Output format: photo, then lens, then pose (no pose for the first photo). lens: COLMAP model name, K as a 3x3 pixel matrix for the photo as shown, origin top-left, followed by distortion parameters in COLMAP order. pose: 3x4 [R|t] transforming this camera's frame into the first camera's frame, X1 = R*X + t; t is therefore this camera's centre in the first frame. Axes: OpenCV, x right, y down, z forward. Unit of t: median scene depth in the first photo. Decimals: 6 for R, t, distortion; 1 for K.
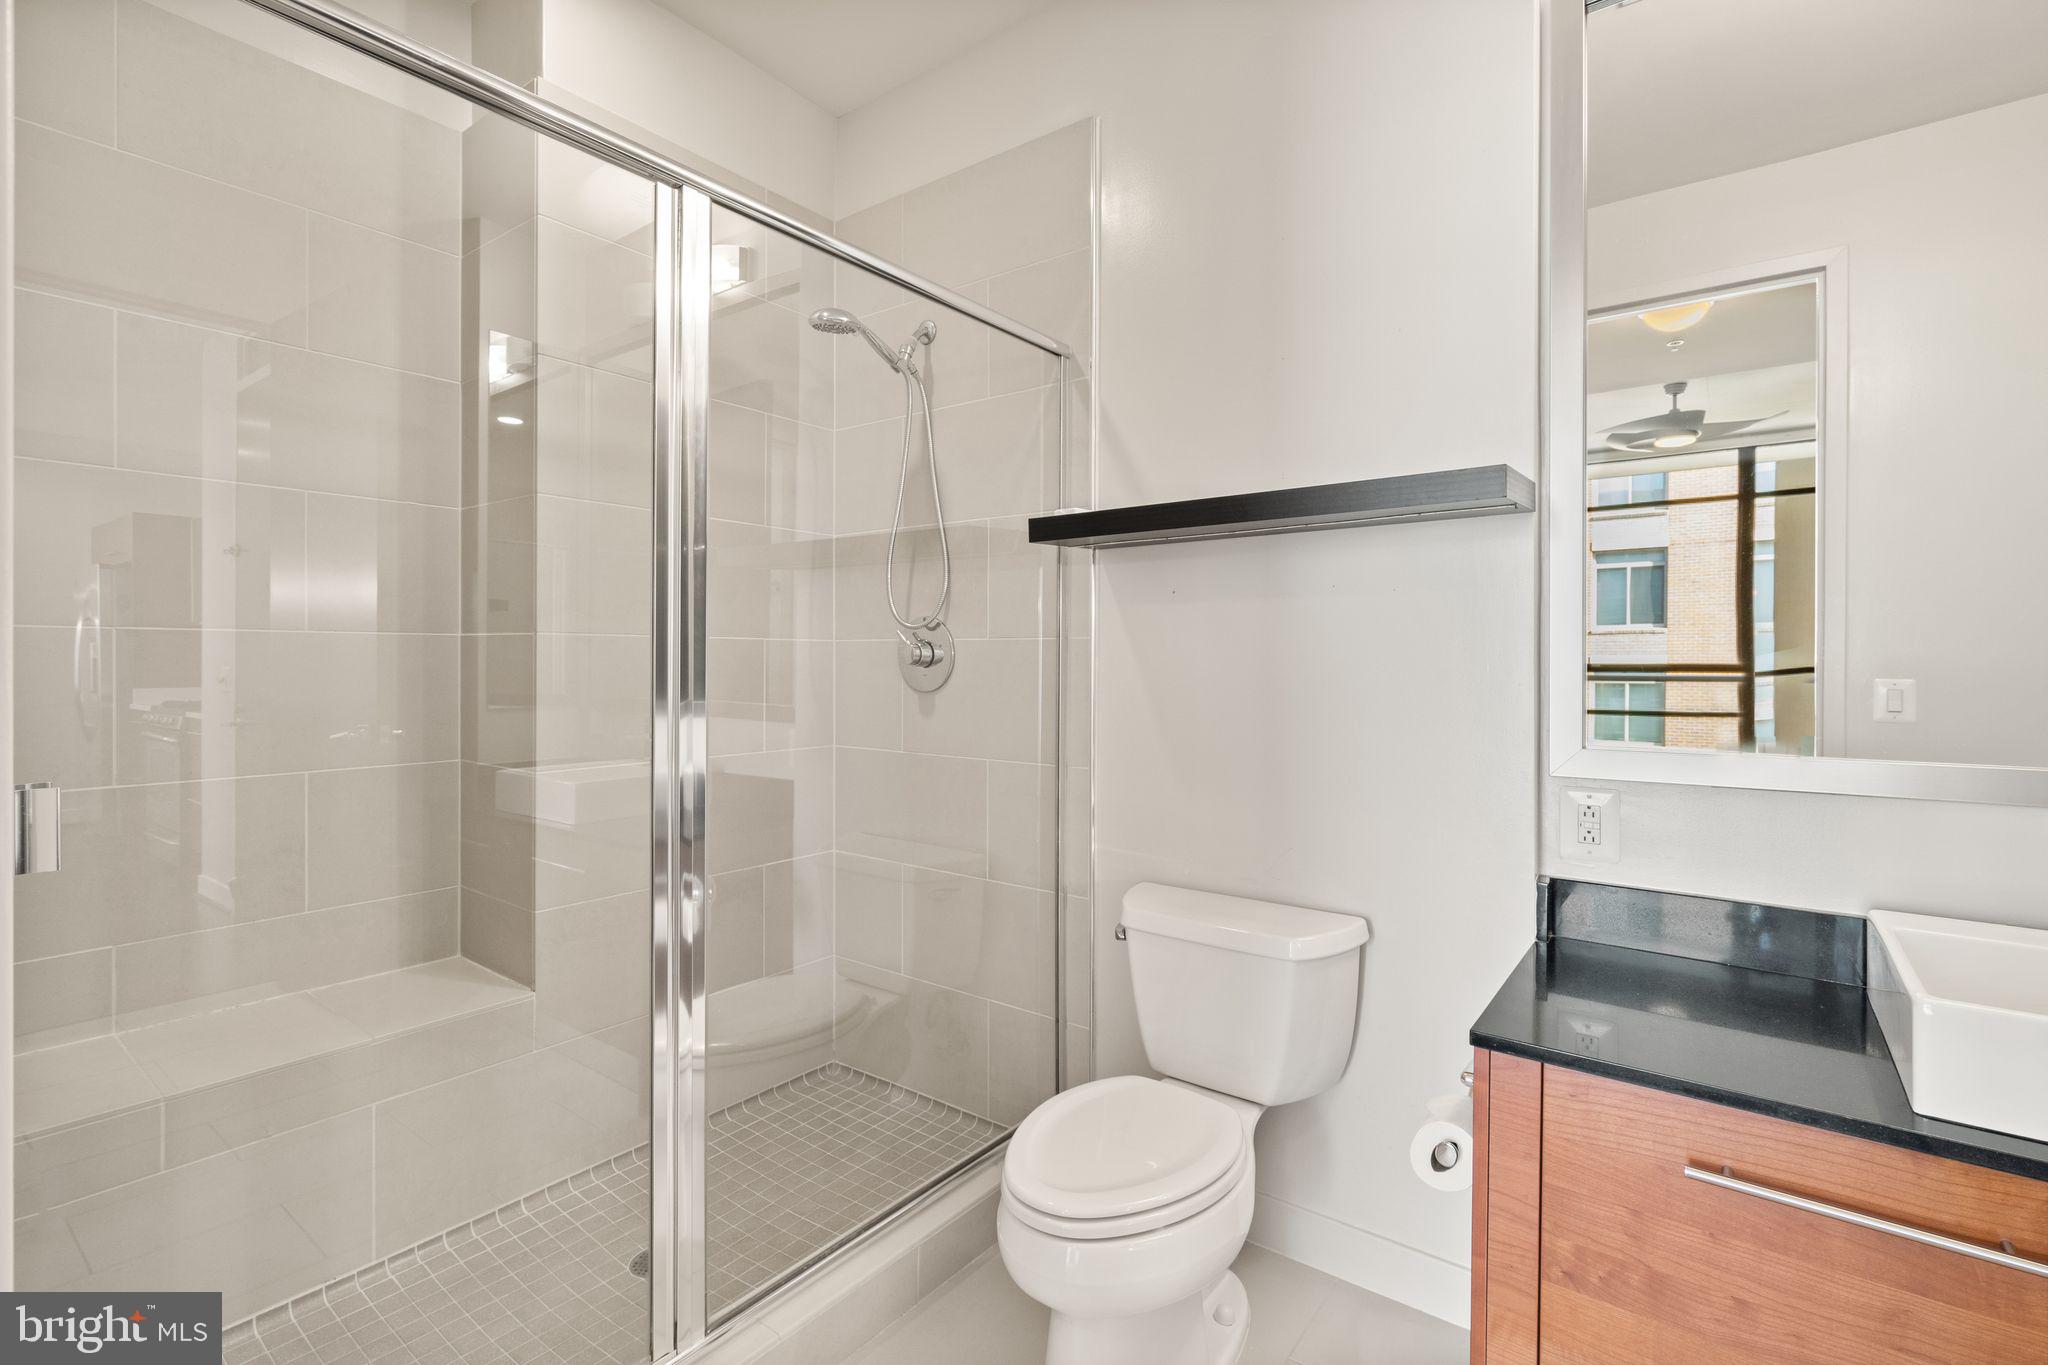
lens RADIAL K [[932.2, 0, 1030.3], [0, 932.2, 665.0], [0, 0, 1]] dist [-0.001575, -0.000790]
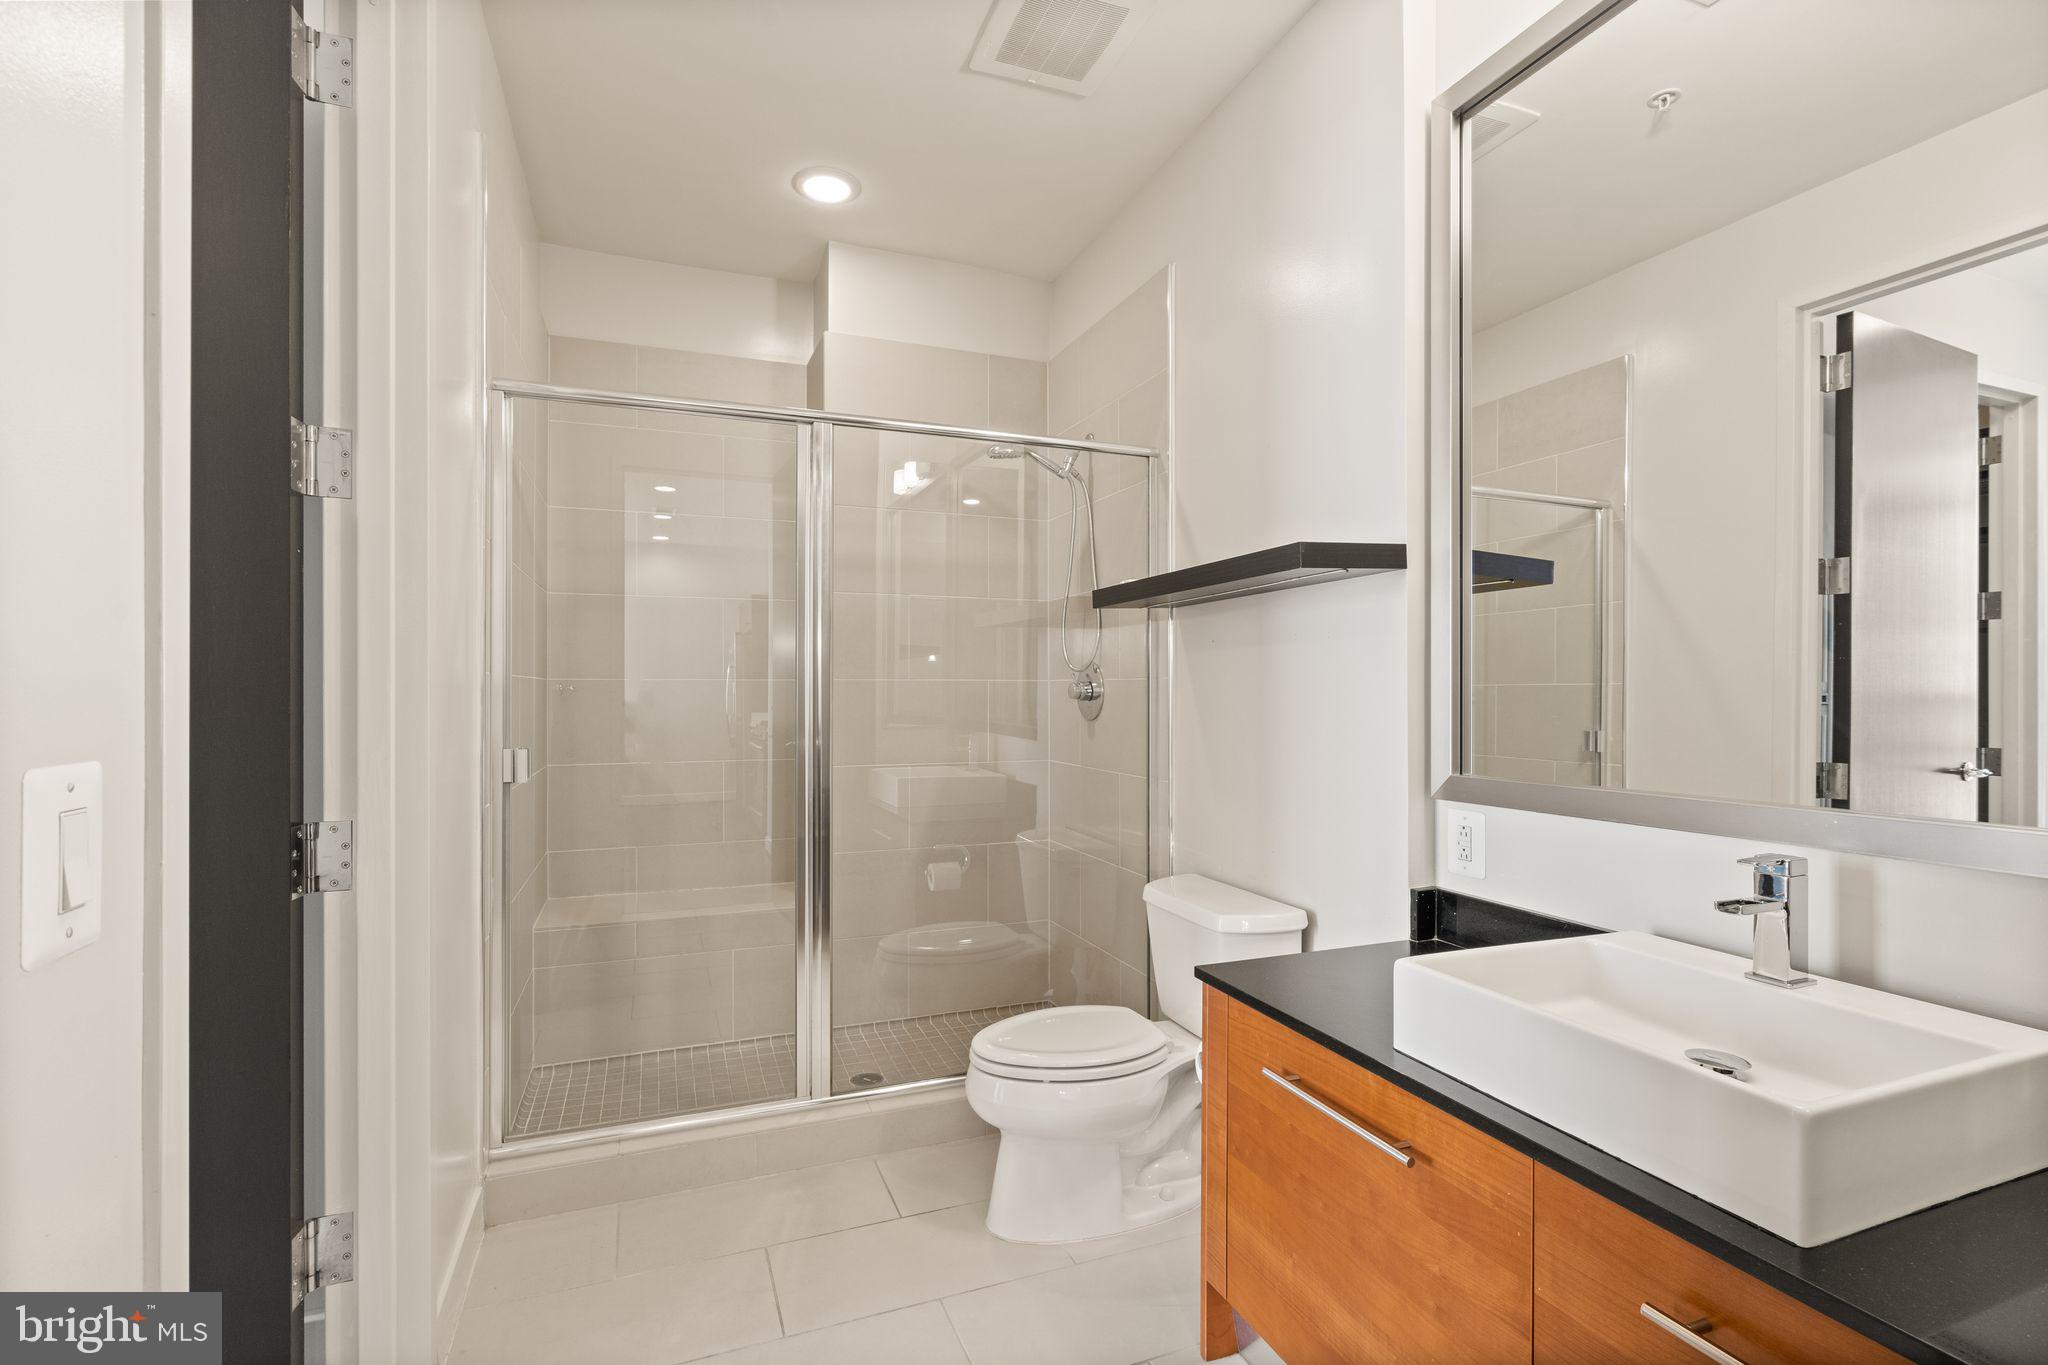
lens RADIAL K [[932.2, 0, 1013.2], [0, 932.2, 691.4], [0, 0, 1]] dist [-0.001575, -0.000790]
pose [[0.851810, -0.003652, -0.523838, 0.651398], [0.001526, 0.999989, -0.004491, -0.006688], [0.523849, 0.003027, 0.851806, -0.217024]]
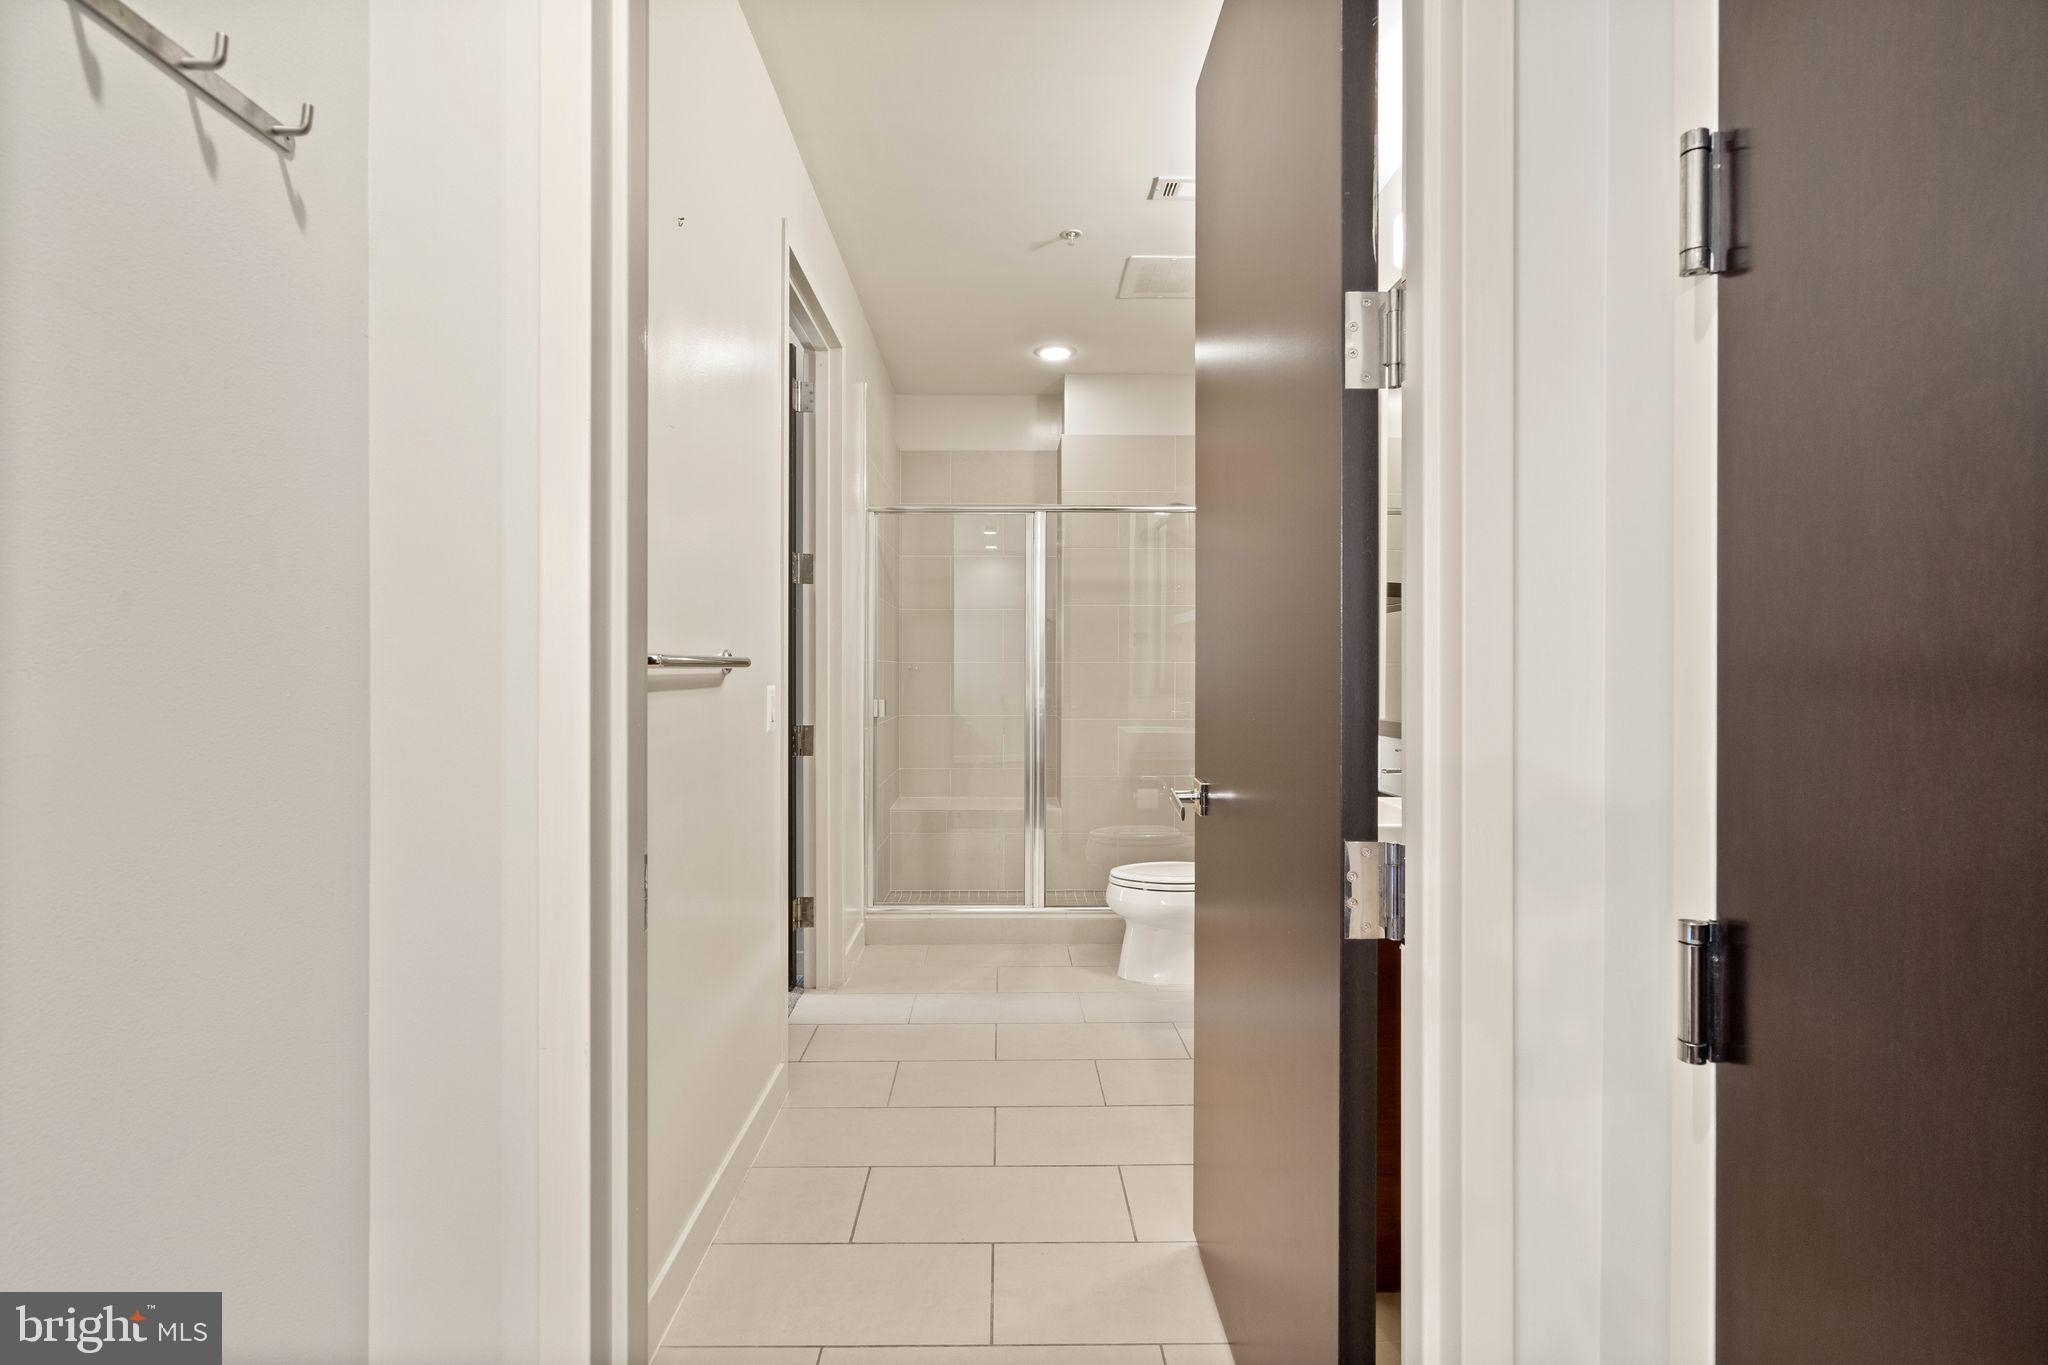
lens RADIAL K [[932.2, 0, 1025.6], [0, 932.2, 677.6], [0, 0, 1]] dist [-0.001575, -0.000790]
pose [[0.622619, 0.000560, -0.782525, 1.475083], [0.000111, 1.000000, 0.000805, 0.005930], [0.782525, -0.000588, 0.622619, -0.665784]]
